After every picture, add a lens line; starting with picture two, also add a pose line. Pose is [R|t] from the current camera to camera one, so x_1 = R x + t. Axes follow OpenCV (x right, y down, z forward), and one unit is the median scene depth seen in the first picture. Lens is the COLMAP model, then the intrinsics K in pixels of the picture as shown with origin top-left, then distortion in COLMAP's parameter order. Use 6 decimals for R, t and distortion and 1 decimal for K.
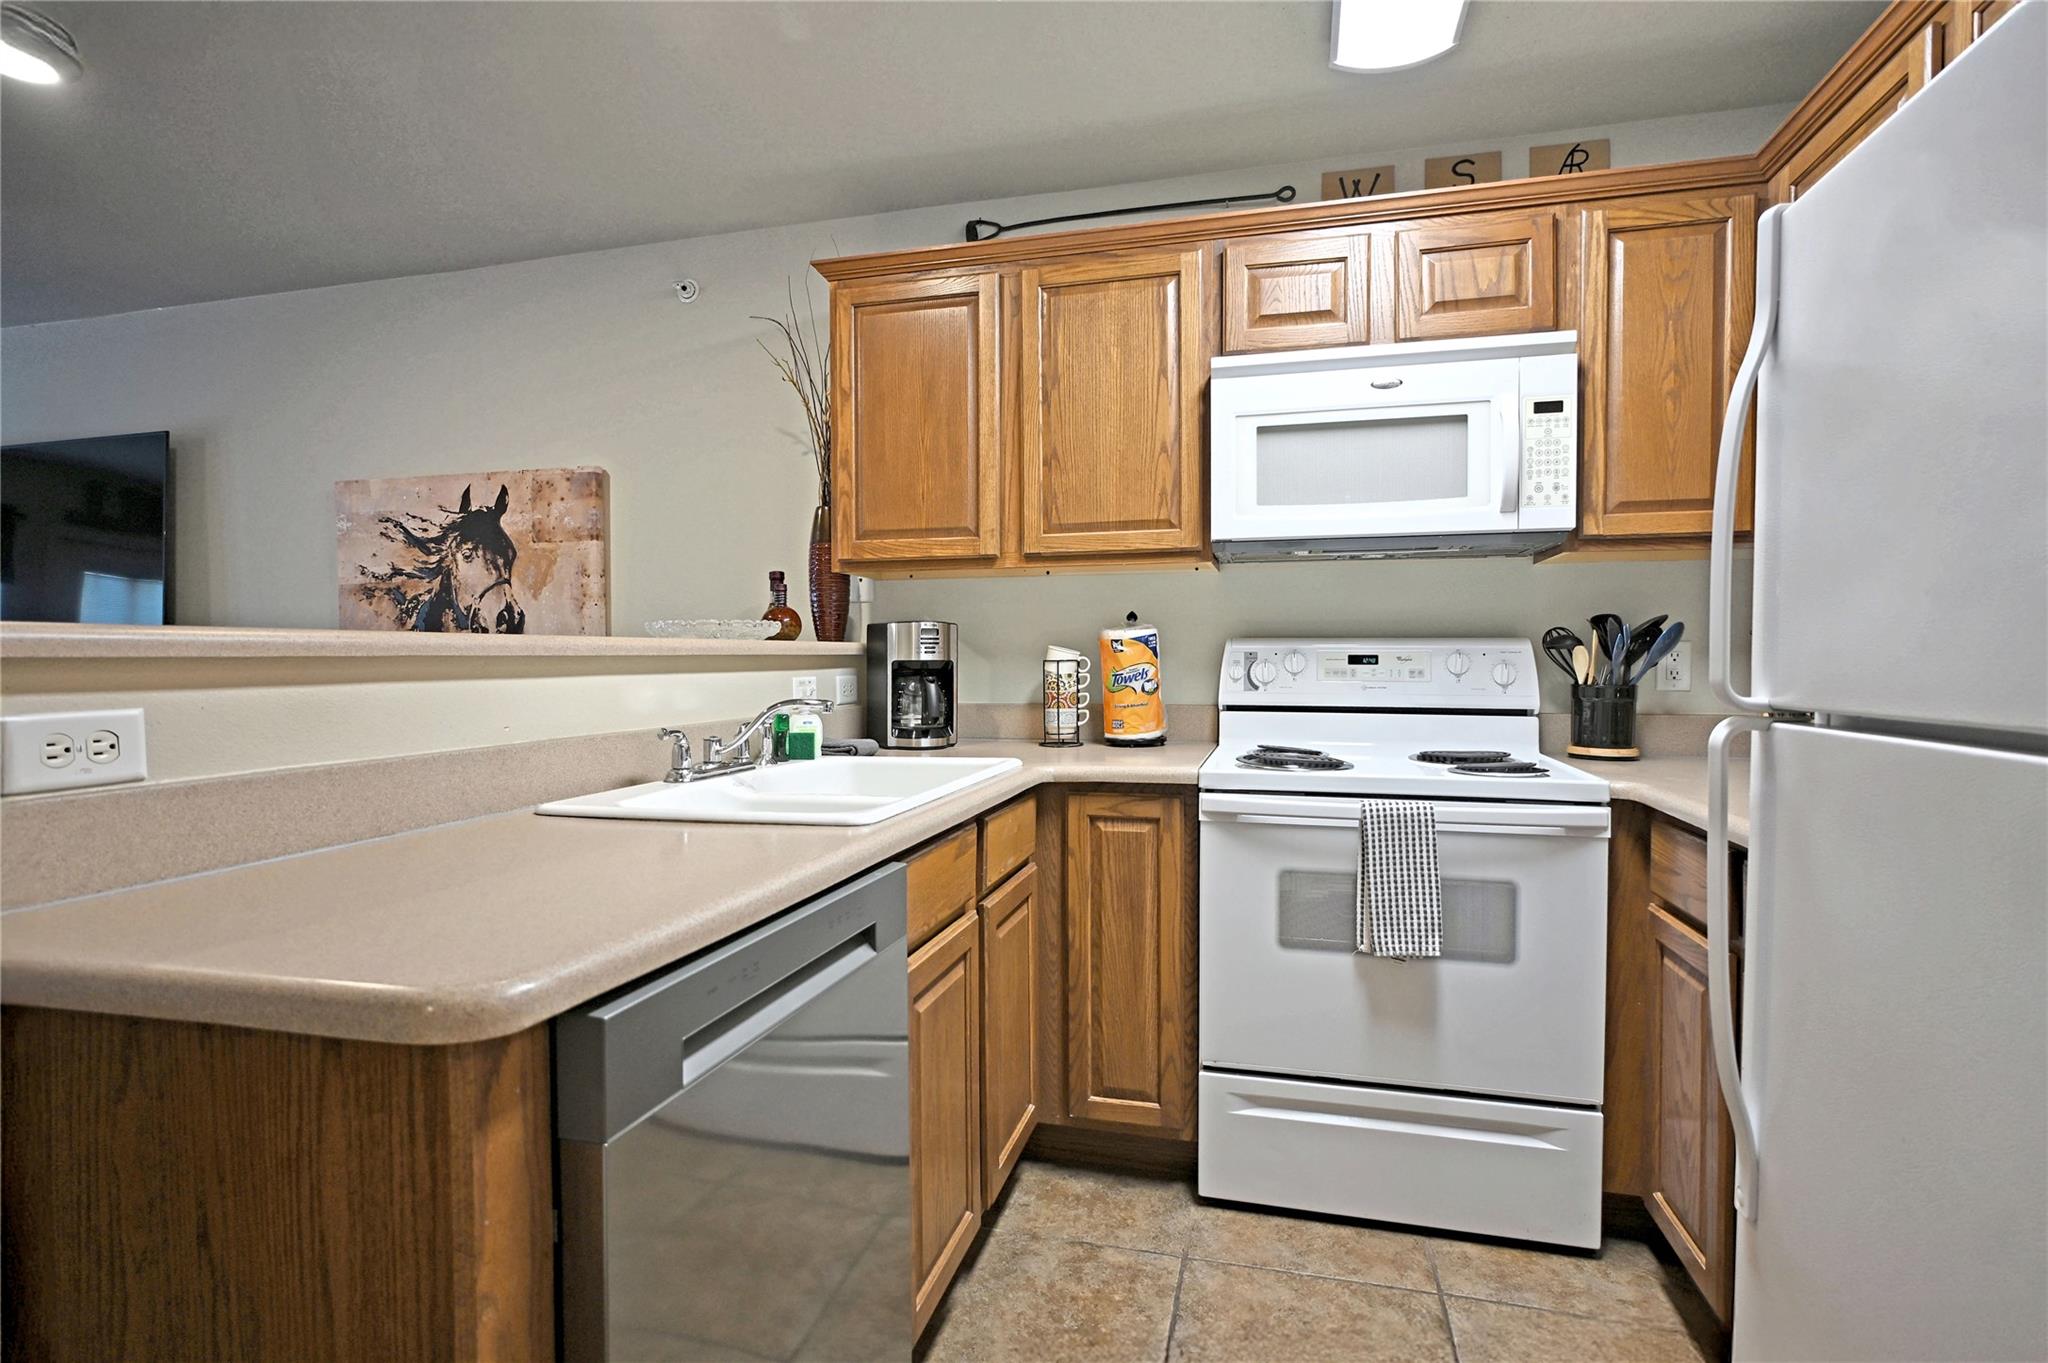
lens RADIAL K [[1002.5, 0, 1029.4], [0, 1002.5, 690.9], [0, 0, 1]] dist [-0.005230, 0.004165]
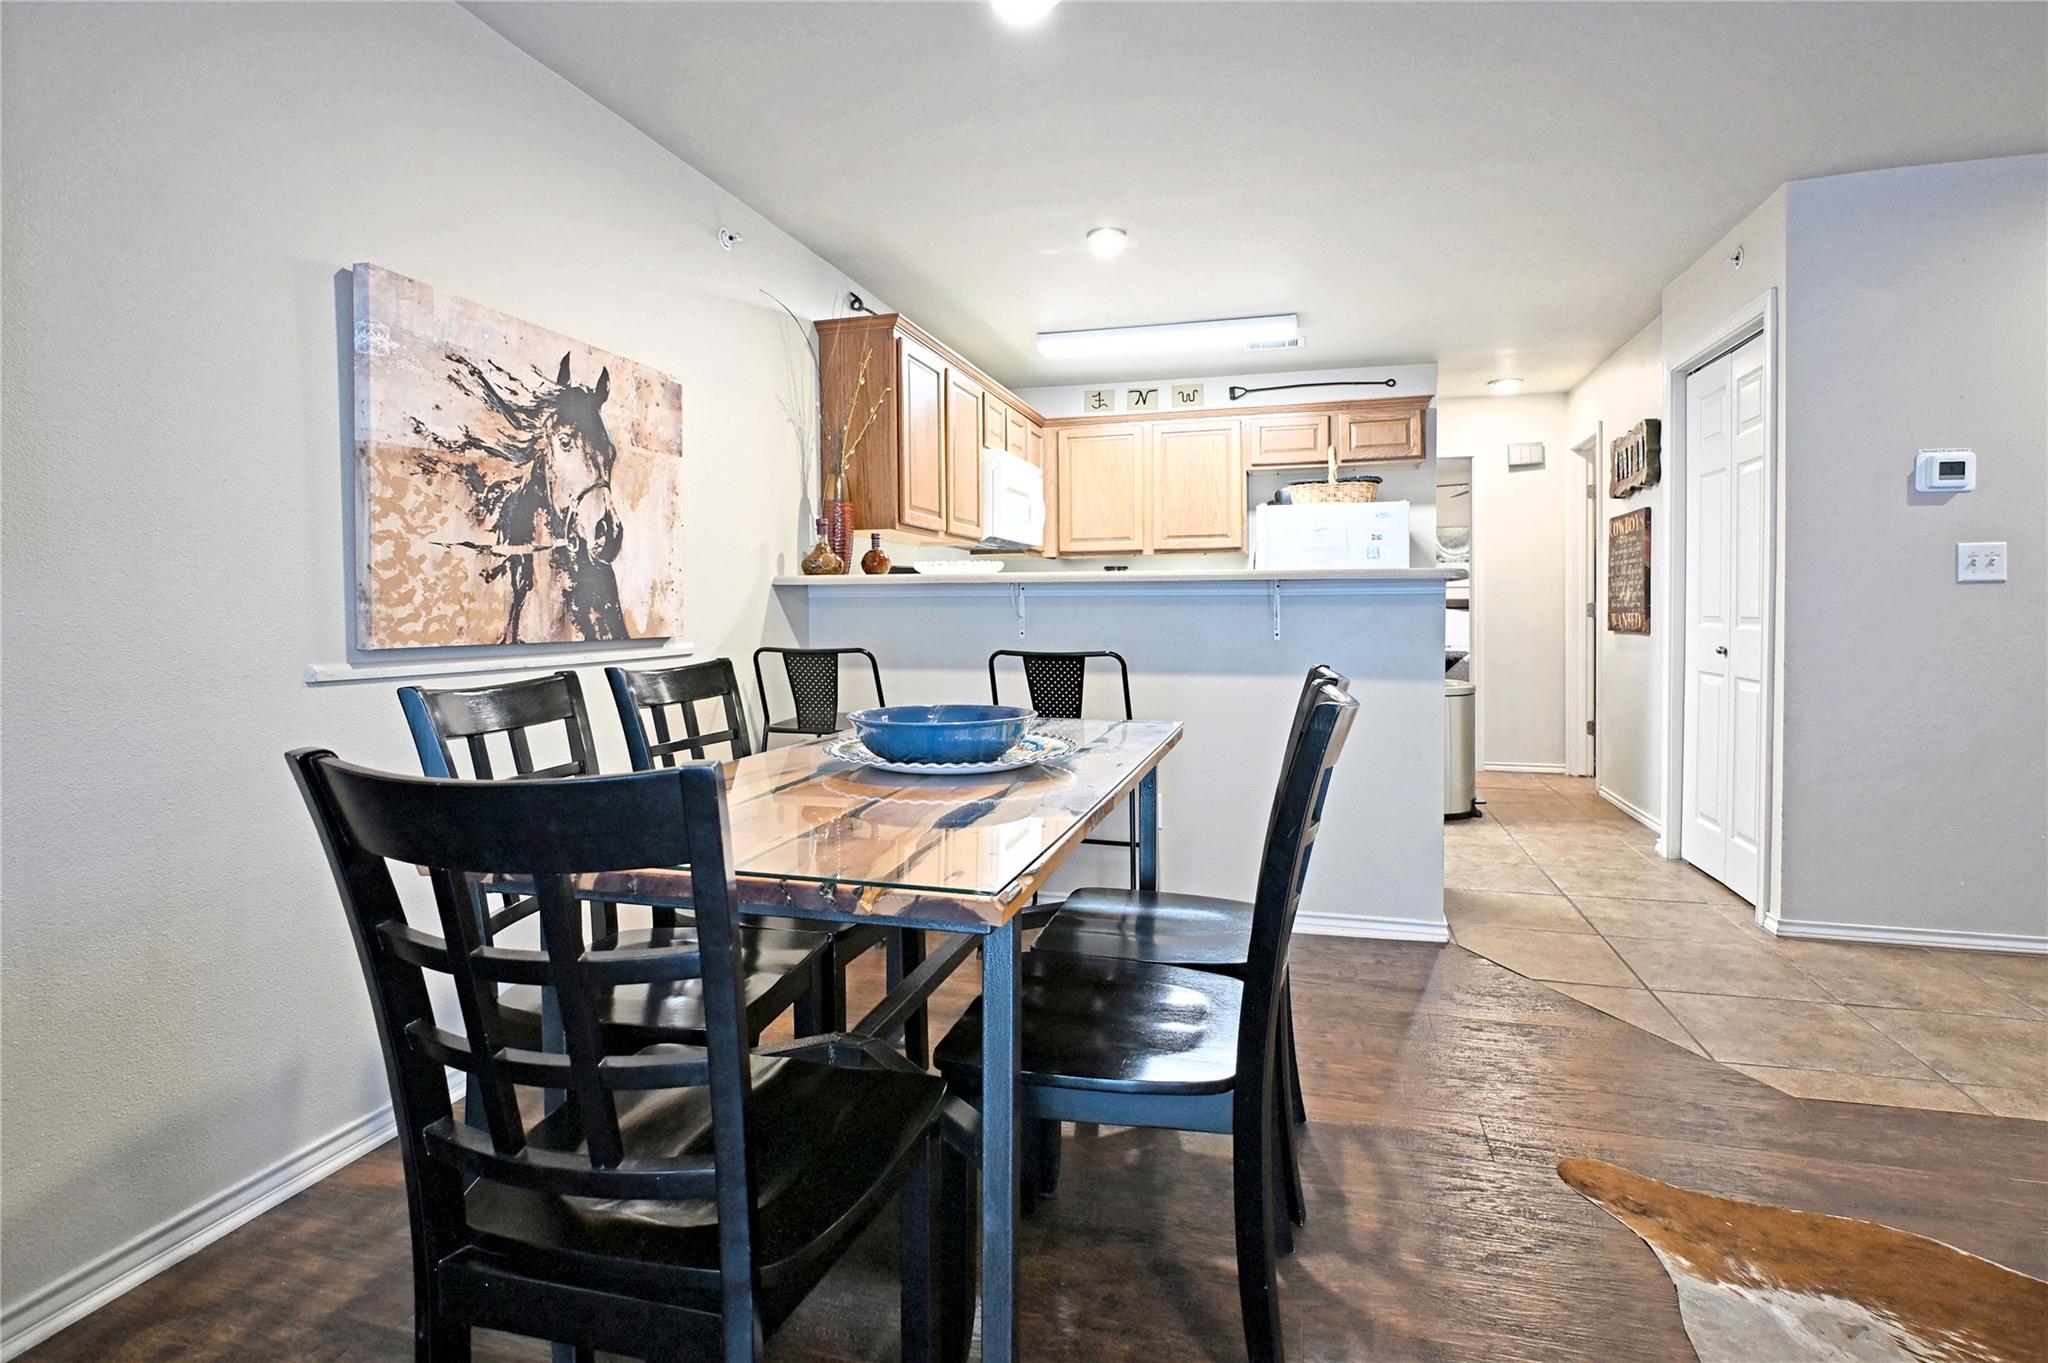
lens RADIAL K [[1002.5, 0, 980.4], [0, 1002.5, 638.3], [0, 0, 1]] dist [-0.005230, 0.004165]
pose [[0.069905, -0.018983, 0.997373, -1.300864], [0.039266, 0.999096, 0.016264, 0.014567], [-0.996781, 0.038026, 0.070588, 0.632926]]
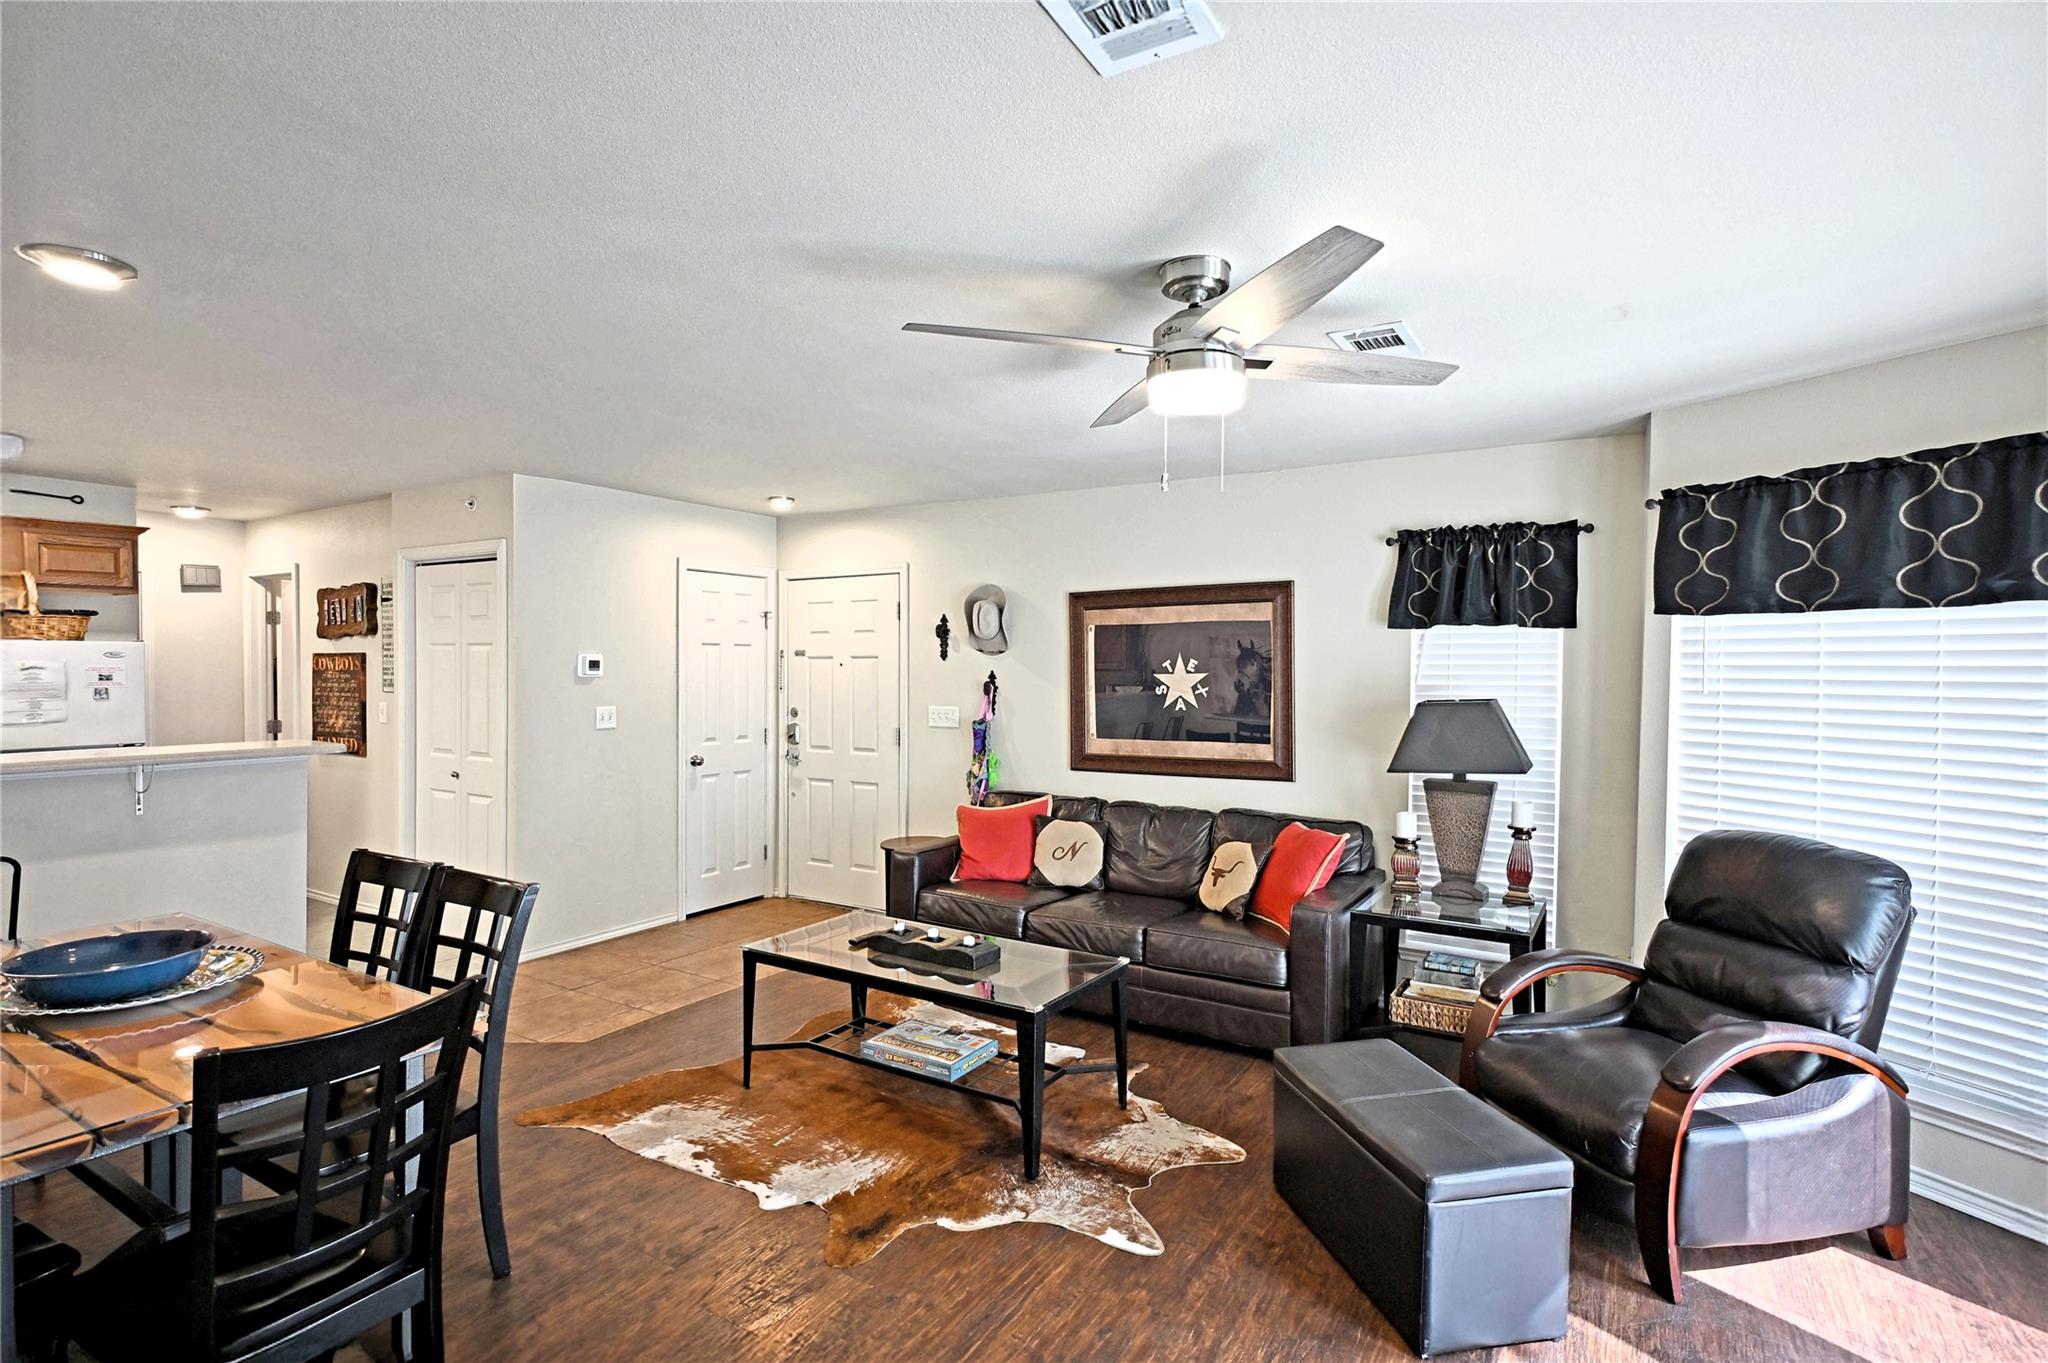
lens RADIAL K [[1002.5, 0, 1109.9], [0, 1002.5, 653.4], [0, 0, 1]] dist [-0.005230, 0.004165]
pose [[-0.966971, -0.001011, 0.254884, -1.535108], [0.003174, 0.999867, 0.016005, -0.142422], [-0.254866, 0.016285, -0.966839, 1.170643]]
